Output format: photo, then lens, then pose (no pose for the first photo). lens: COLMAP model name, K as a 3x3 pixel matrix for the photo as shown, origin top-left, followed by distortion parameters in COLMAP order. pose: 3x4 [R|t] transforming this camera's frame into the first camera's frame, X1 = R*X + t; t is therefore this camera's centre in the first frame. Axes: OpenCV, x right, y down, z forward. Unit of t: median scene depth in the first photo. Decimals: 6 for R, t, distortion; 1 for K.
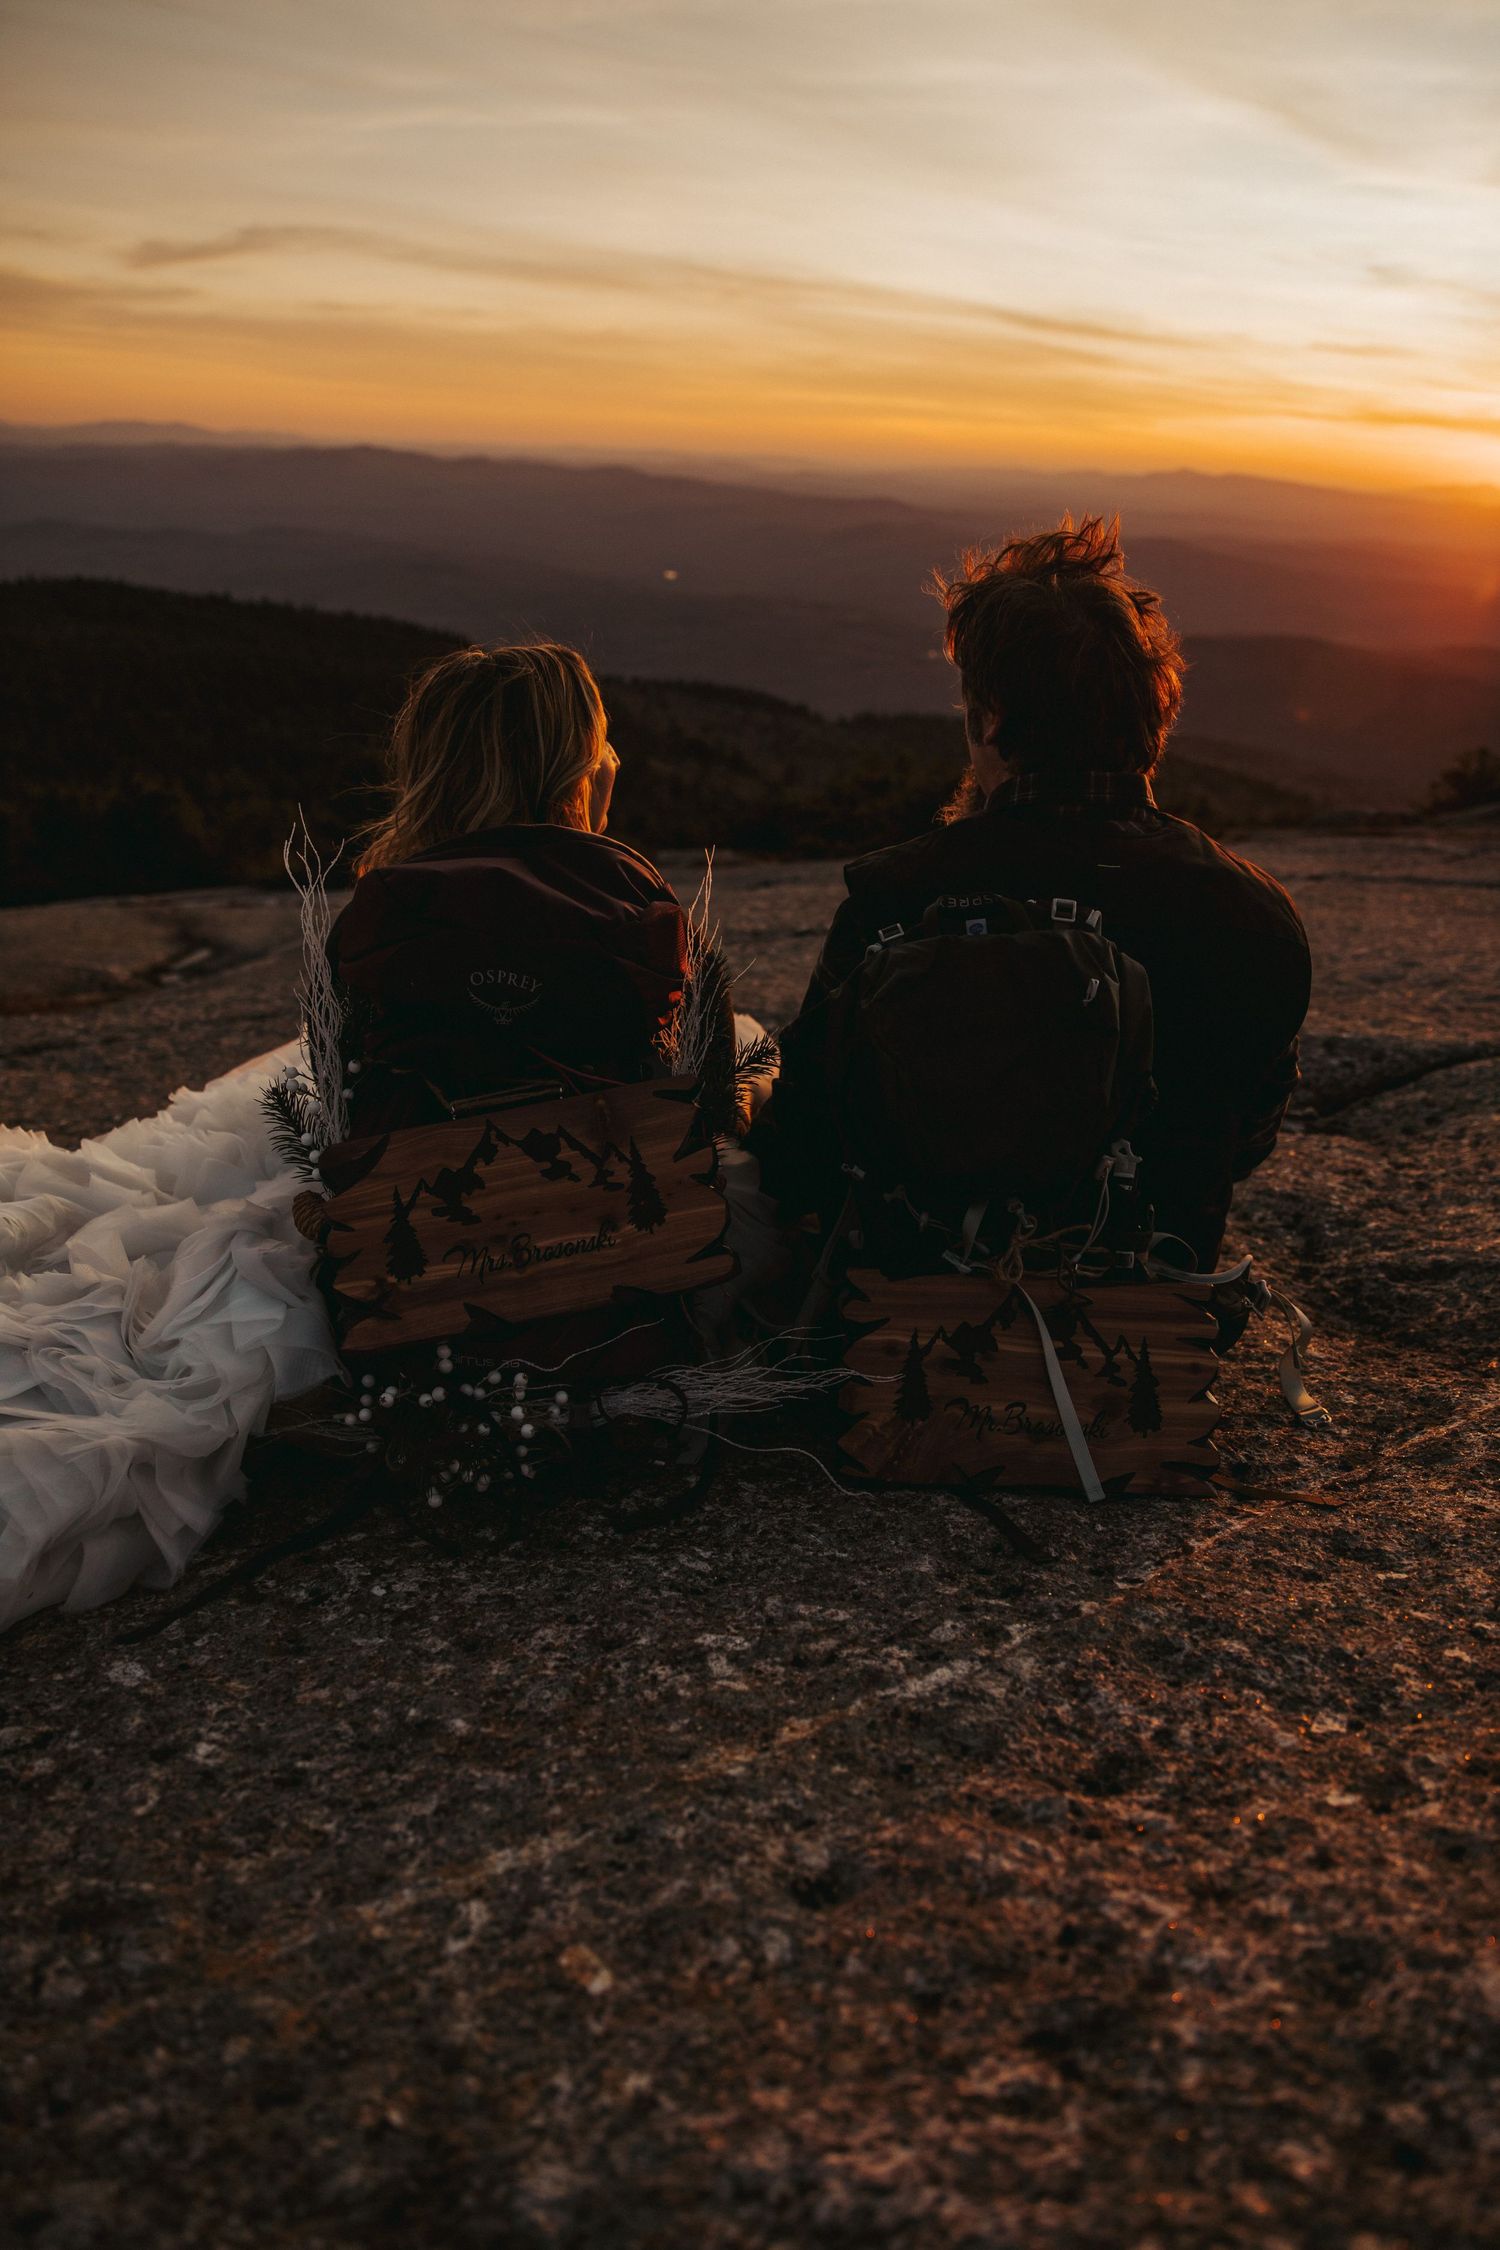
lens RADIAL K [[1532.8, 0, 745.7], [0, 1532.8, 1123.5], [0, 0, 1]] dist [-0.097745, 0.082420]
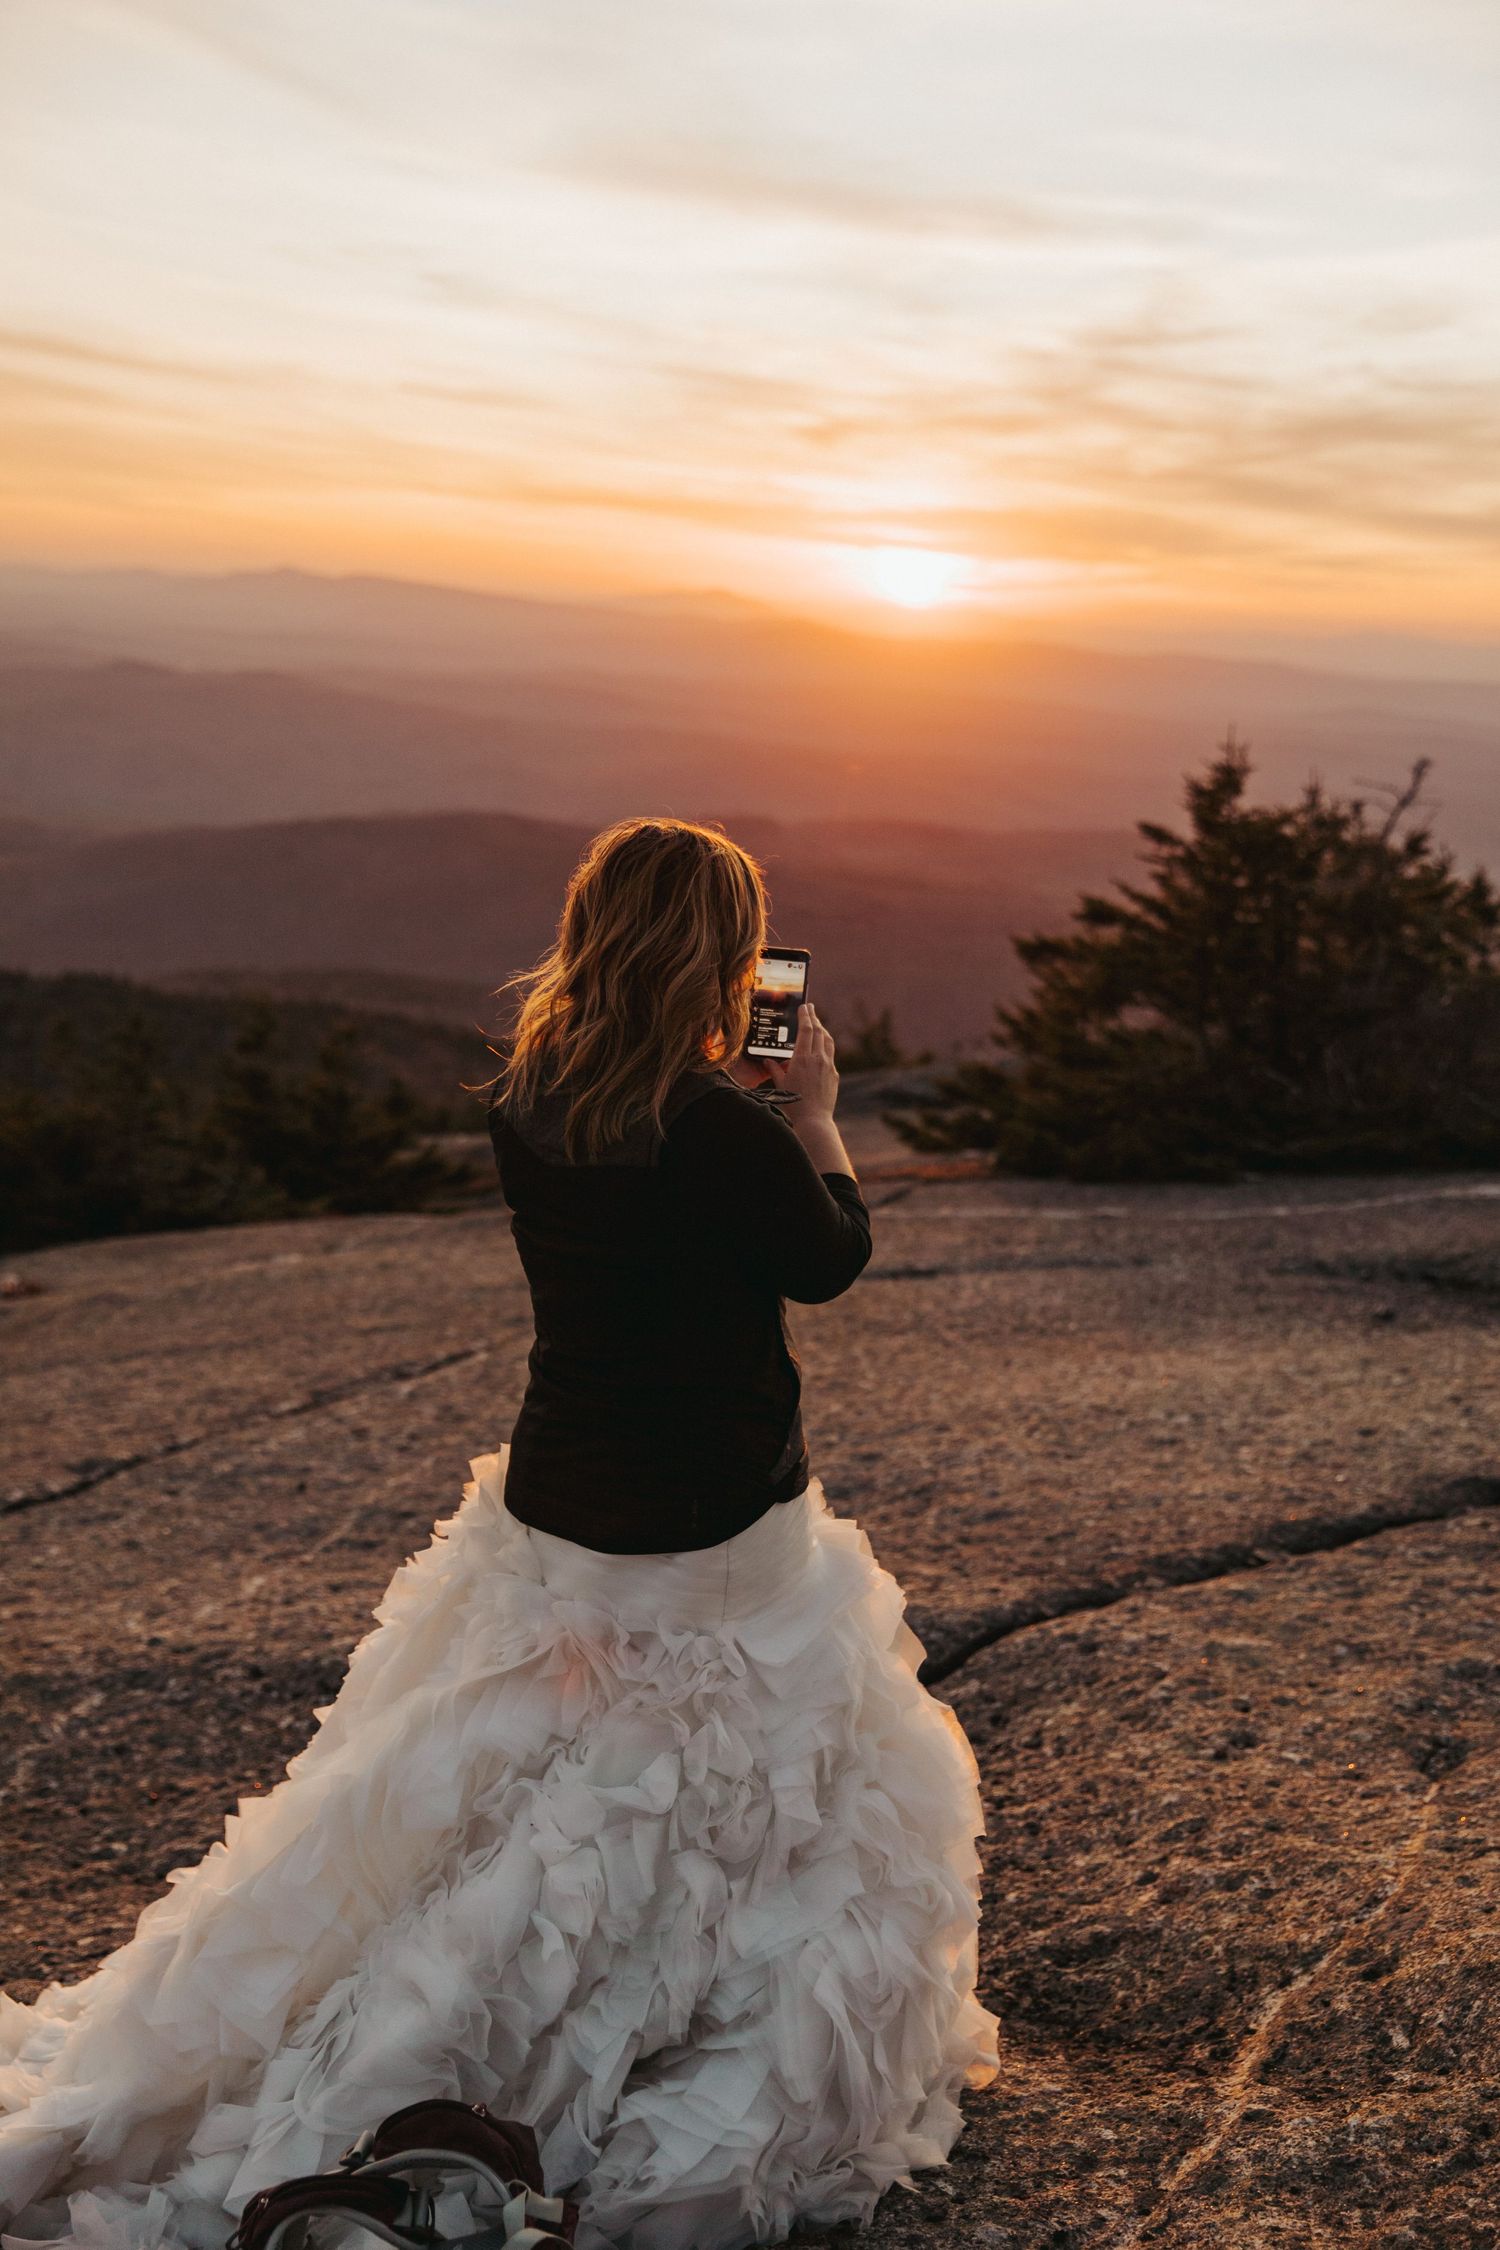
lens RADIAL K [[2495.7, 0, 750.7], [0, 2495.7, 1122.1], [0, 0, 1]] dist [0.050206, 0.039187]
pose [[0.904907, -0.079547, 0.418110, -0.605602], [0.158844, 0.974518, -0.158378, -0.319626], [-0.394857, 0.209731, 0.894484, -0.747749]]
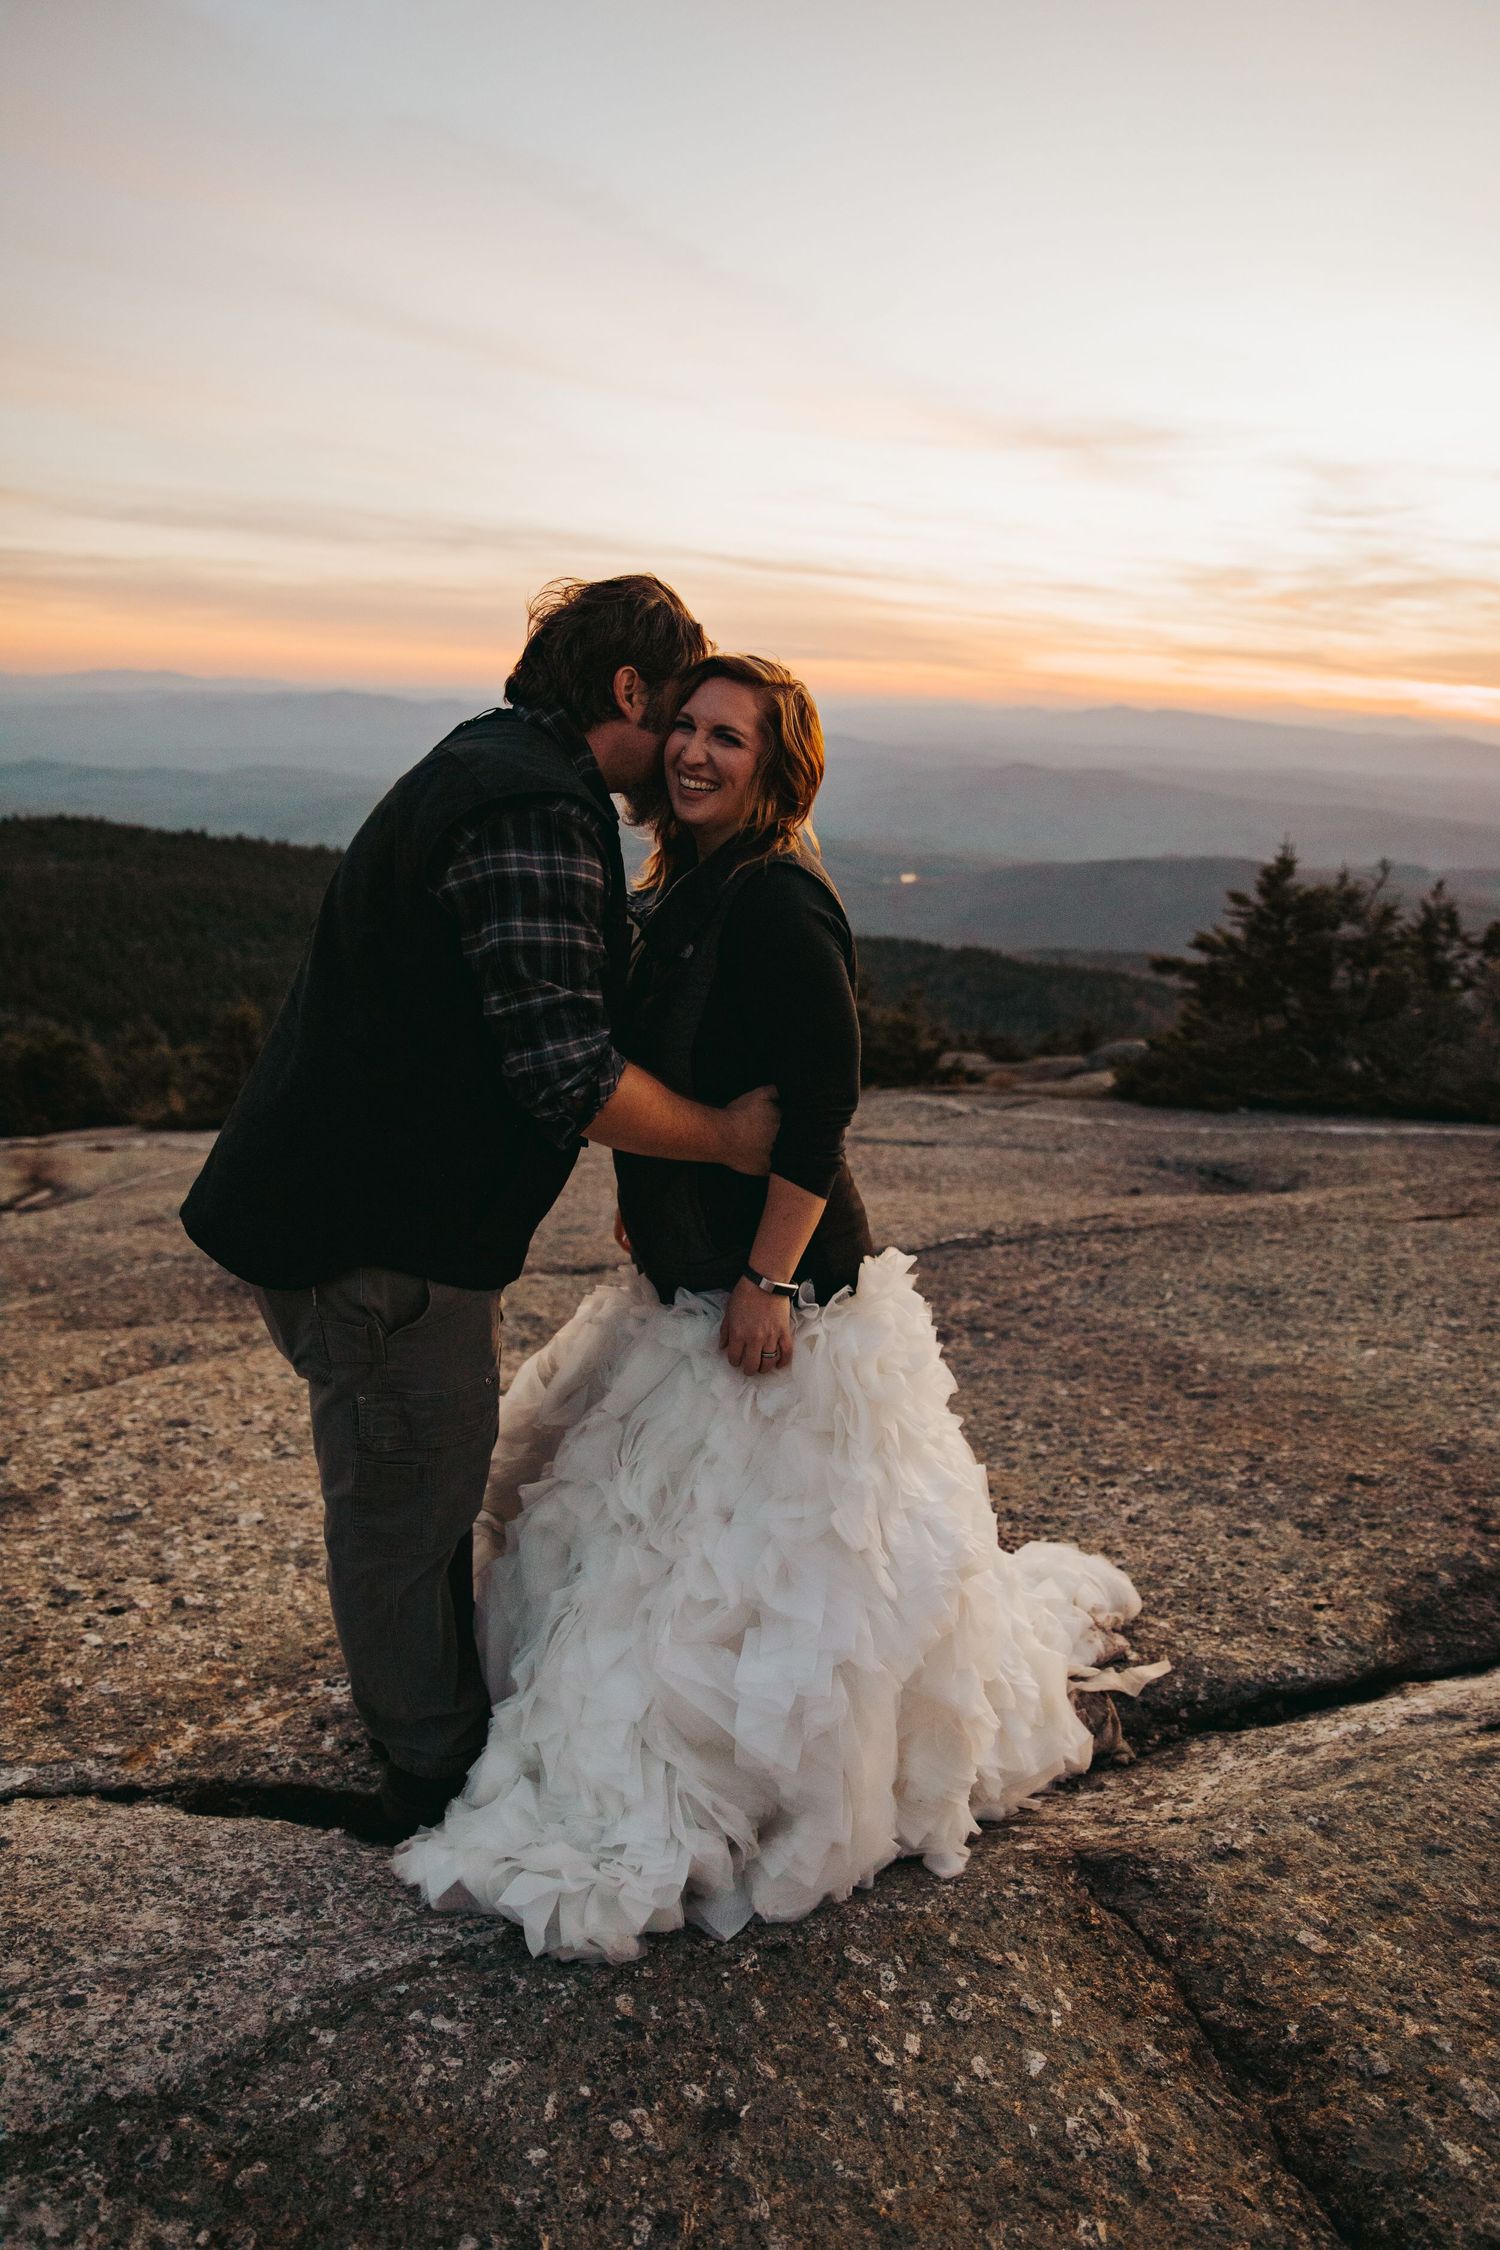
lens RADIAL K [[1519.0, 0, 727.3], [0, 1519.0, 1099.1], [0, 0, 1]] dist [-0.092749, 0.076950]
pose [[0.999808, -0.012648, 0.014994, 2.177976], [0.014851, 0.987435, -0.157326, 0.111764], [-0.012815, 0.157518, 0.987433, -2.493214]]
